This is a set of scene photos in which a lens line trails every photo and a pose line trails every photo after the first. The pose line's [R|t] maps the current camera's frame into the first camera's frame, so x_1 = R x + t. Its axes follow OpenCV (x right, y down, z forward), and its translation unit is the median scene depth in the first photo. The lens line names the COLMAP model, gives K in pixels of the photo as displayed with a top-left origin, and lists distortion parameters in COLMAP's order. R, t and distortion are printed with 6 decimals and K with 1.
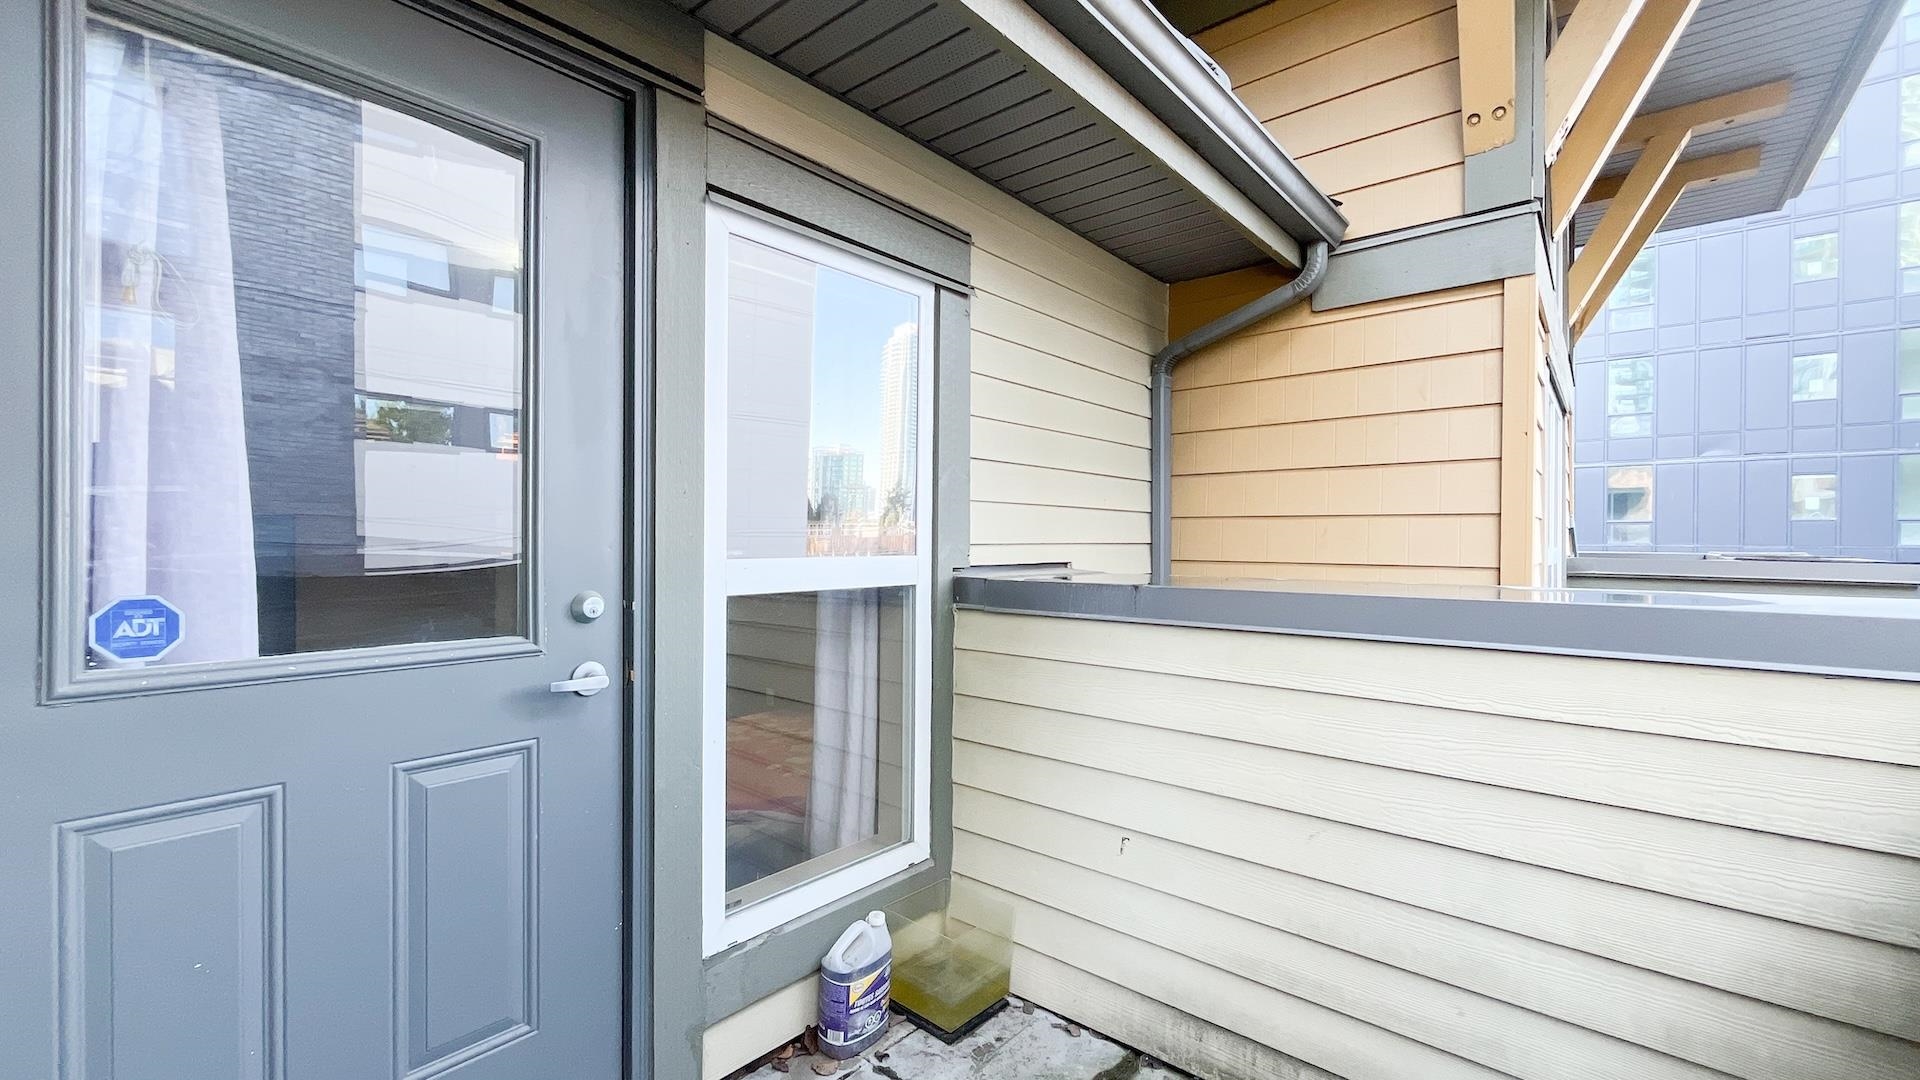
lens RADIAL K [[778.9, 0, 962.8], [0, 778.9, 547.0], [0, 0, 1]] dist [-0.001091, 0.000197]
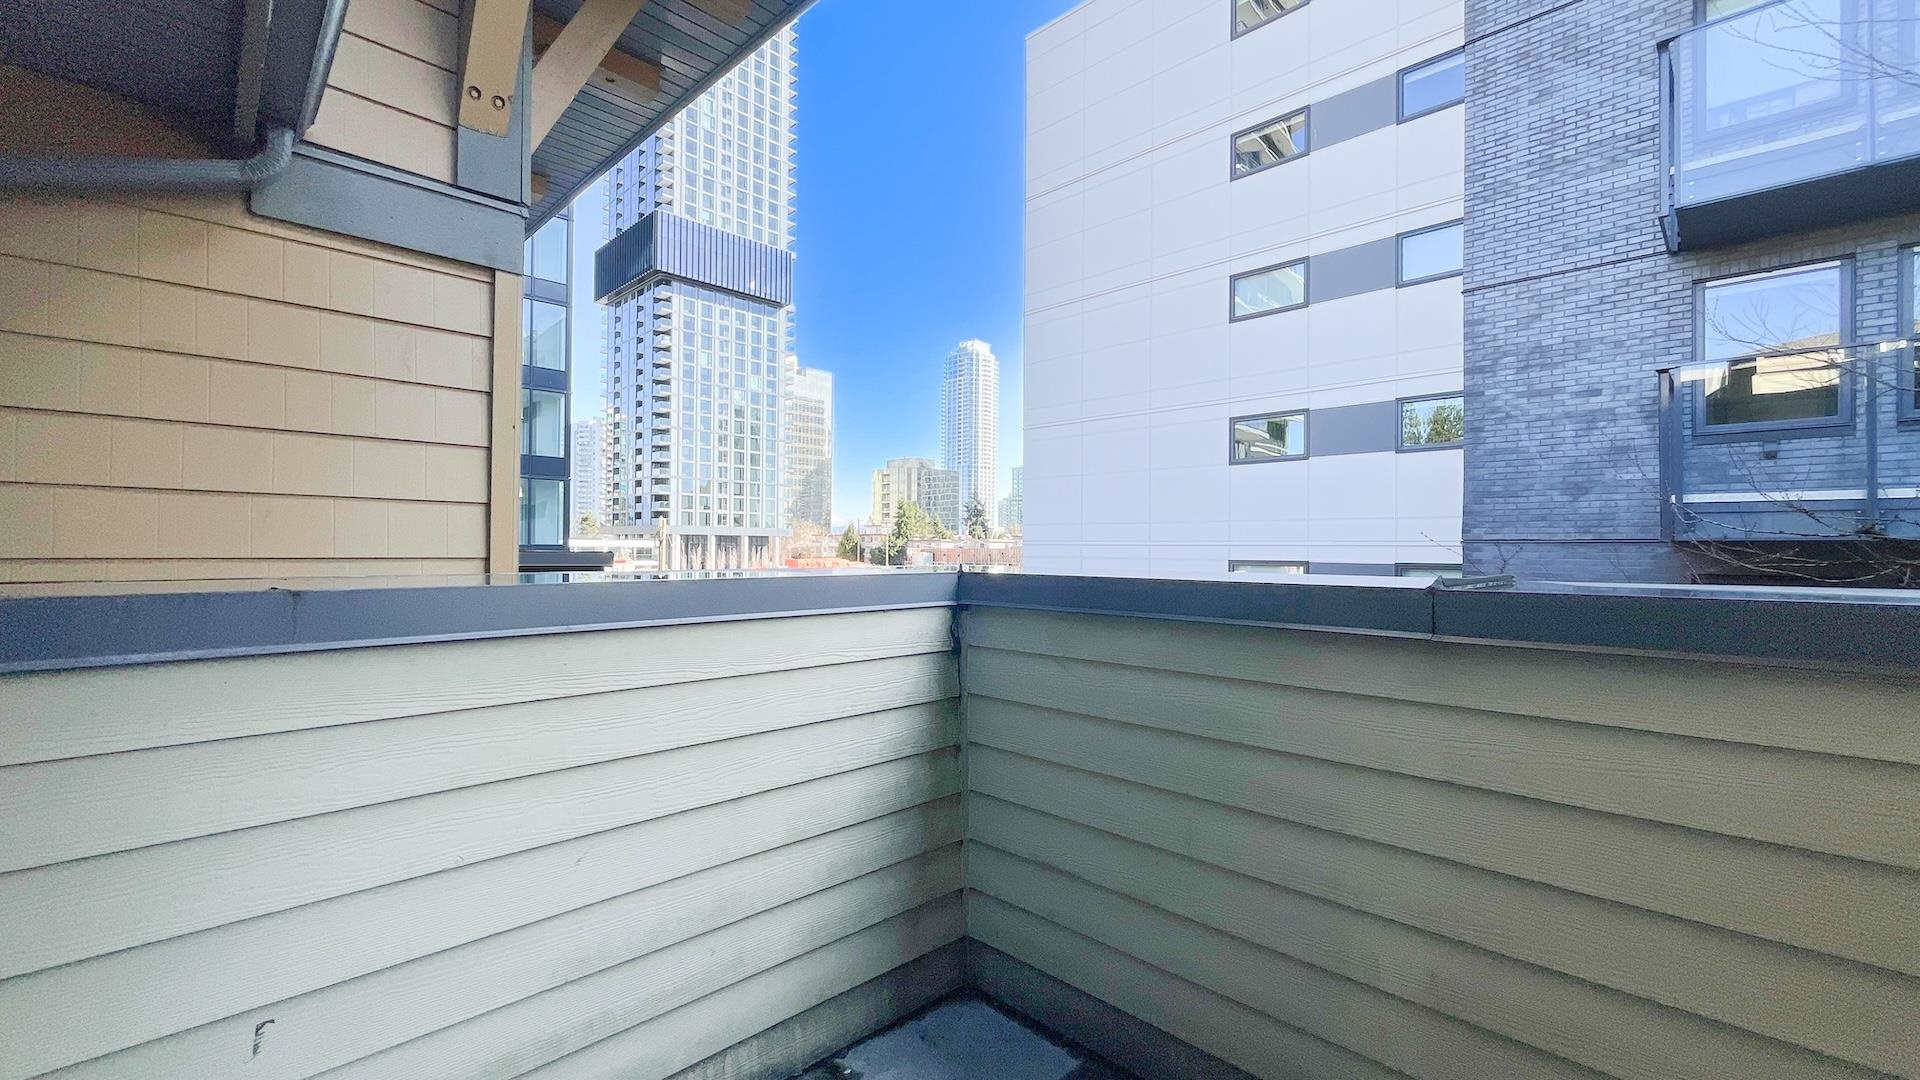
lens RADIAL K [[778.9, 0, 960.6], [0, 778.9, 534.8], [0, 0, 1]] dist [-0.001091, 0.000197]
pose [[0.079864, 0.008364, 0.996771, -0.242574], [-0.000120, 0.999965, -0.008381, 0.006579], [-0.996806, 0.000550, 0.079863, 0.304803]]
